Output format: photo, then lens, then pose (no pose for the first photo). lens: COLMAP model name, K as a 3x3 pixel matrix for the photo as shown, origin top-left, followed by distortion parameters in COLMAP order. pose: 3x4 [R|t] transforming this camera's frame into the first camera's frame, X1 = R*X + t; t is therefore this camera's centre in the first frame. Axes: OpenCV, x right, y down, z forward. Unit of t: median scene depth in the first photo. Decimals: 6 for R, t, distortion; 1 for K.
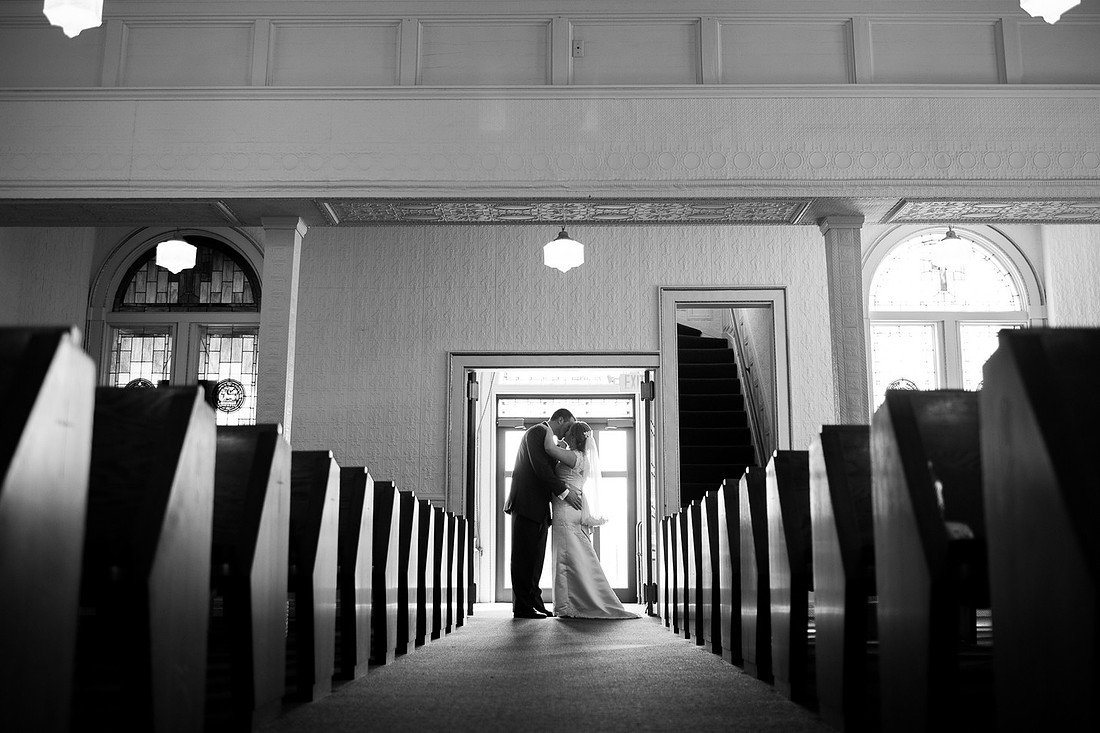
lens RADIAL K [[1138.9, 0, 553.7], [0, 1138.9, 364.1], [0, 0, 1]] dist [-0.004274, 0.000000]
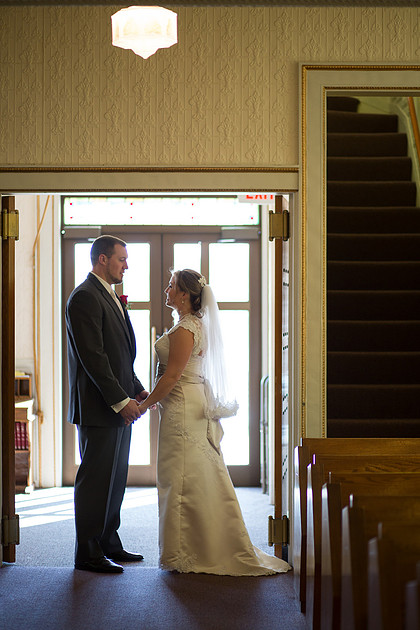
lens RADIAL K [[1424.3, 0, 208.5], [0, 1424.3, 315.5], [0, 0, 1]] dist [-0.007945, 0.000000]
pose [[0.999503, 0.000304, 0.031525, 0.016383], [-0.005581, 0.985869, 0.167424, -0.061727], [-0.031029, -0.167517, 0.985381, 0.191044]]
